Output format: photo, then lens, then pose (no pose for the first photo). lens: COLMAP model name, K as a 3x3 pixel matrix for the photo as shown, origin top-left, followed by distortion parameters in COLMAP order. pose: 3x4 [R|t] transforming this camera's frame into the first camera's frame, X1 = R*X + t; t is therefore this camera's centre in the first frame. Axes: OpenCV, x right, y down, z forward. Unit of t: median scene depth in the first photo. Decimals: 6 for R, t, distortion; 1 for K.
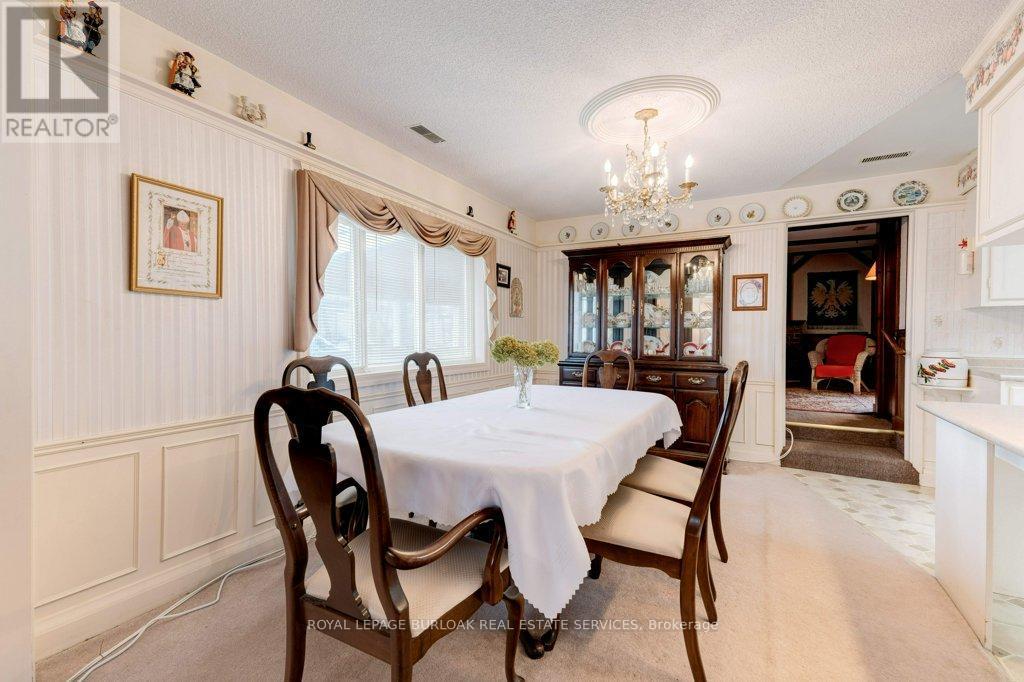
lens RADIAL K [[443.4, 0, 504.6], [0, 443.4, 342.3], [0, 0, 1]] dist [0.027731, -0.003558]
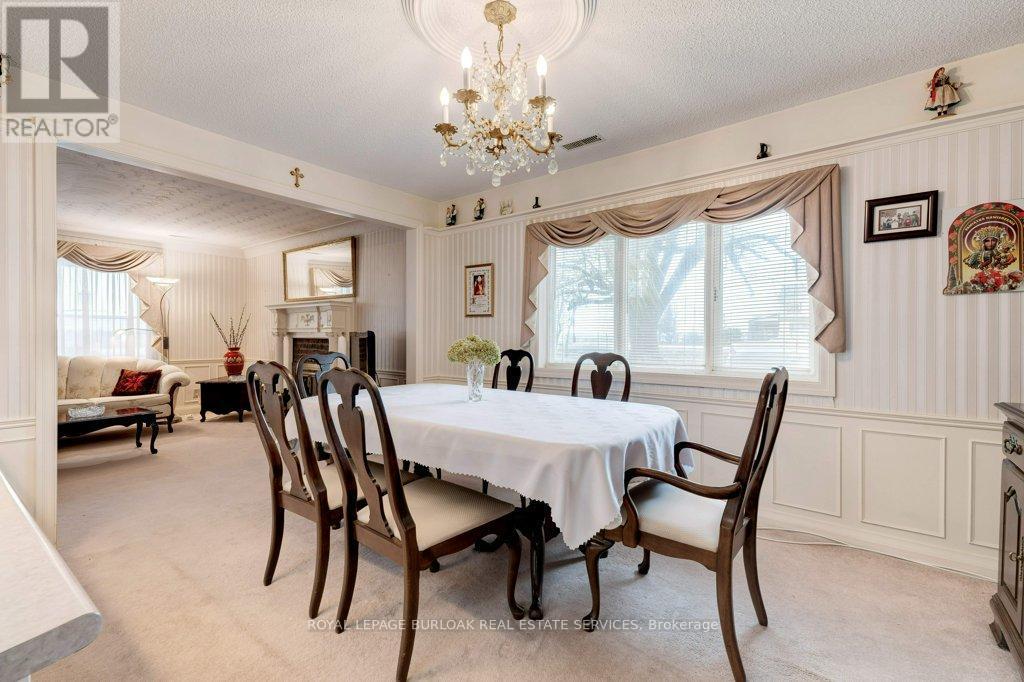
lens RADIAL K [[443.4, 0, 506.5], [0, 443.4, 340.0], [0, 0, 1]] dist [0.027731, -0.003558]
pose [[-0.151454, 0.007619, -0.988435, 1.206264], [-0.015662, 0.999826, 0.010106, -0.018424], [0.988340, 0.017012, -0.151308, 1.343948]]
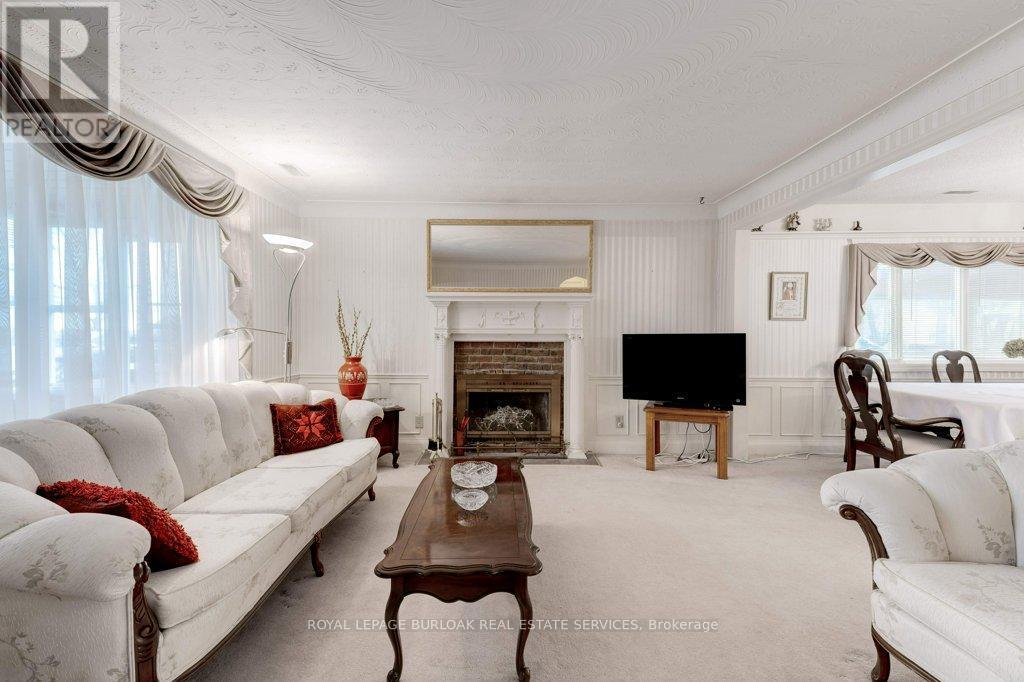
lens RADIAL K [[443.4, 0, 509.1], [0, 443.4, 342.4], [0, 0, 1]] dist [0.027731, -0.003558]
pose [[0.492831, 0.011287, -0.870052, 0.498105], [-0.012161, 0.999908, 0.006082, 0.008033], [0.870040, 0.007583, 0.492923, -1.217279]]
